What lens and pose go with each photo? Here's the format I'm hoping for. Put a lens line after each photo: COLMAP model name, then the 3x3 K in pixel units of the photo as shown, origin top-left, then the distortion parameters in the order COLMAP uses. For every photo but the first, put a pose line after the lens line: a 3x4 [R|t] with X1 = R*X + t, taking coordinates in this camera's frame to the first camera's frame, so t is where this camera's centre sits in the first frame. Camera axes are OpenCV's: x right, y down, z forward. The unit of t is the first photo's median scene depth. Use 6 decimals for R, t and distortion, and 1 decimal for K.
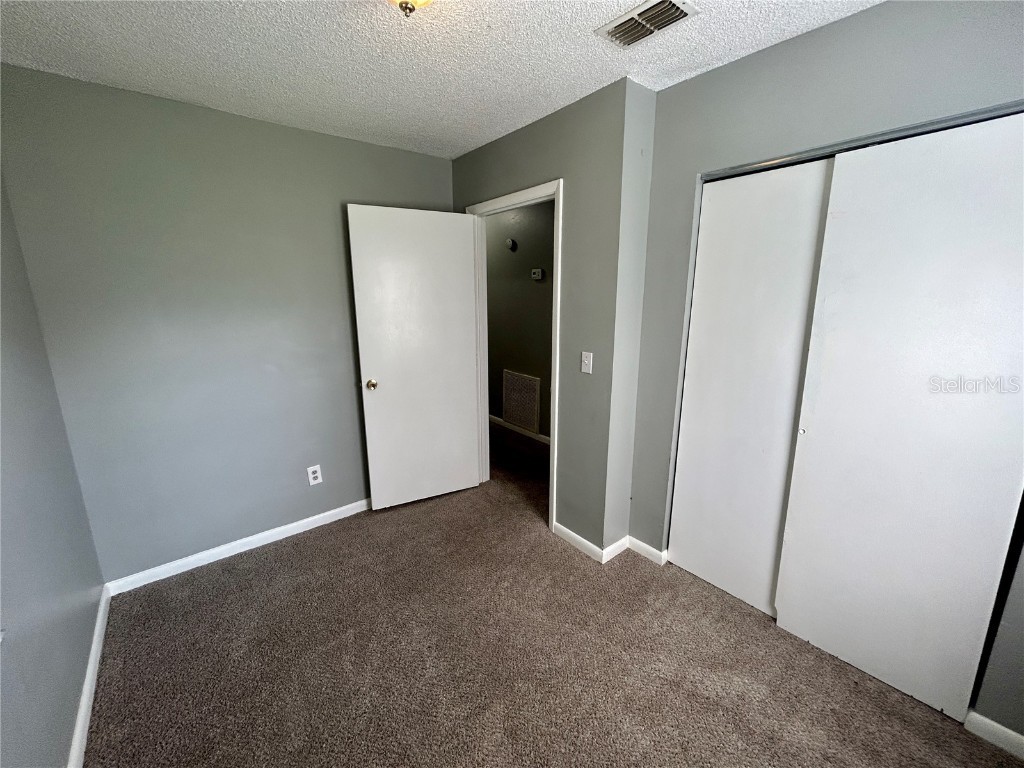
lens RADIAL K [[410.7, 0, 513.6], [0, 410.7, 384.5], [0, 0, 1]] dist [0.004947, -0.000591]
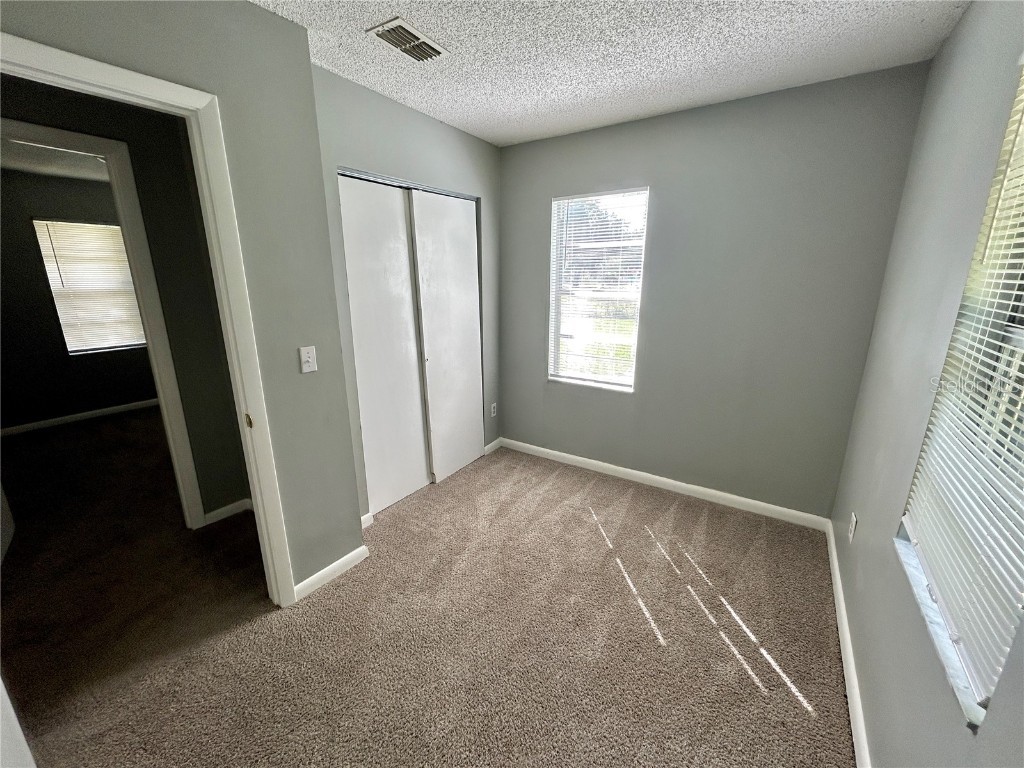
lens RADIAL K [[410.7, 0, 512.4], [0, 410.7, 381.5], [0, 0, 1]] dist [0.004947, -0.000591]
pose [[-0.297302, -0.235978, 0.925163, -0.706693], [0.196172, 0.933206, 0.301070, -0.178953], [-0.934413, 0.271000, -0.231152, 0.822874]]
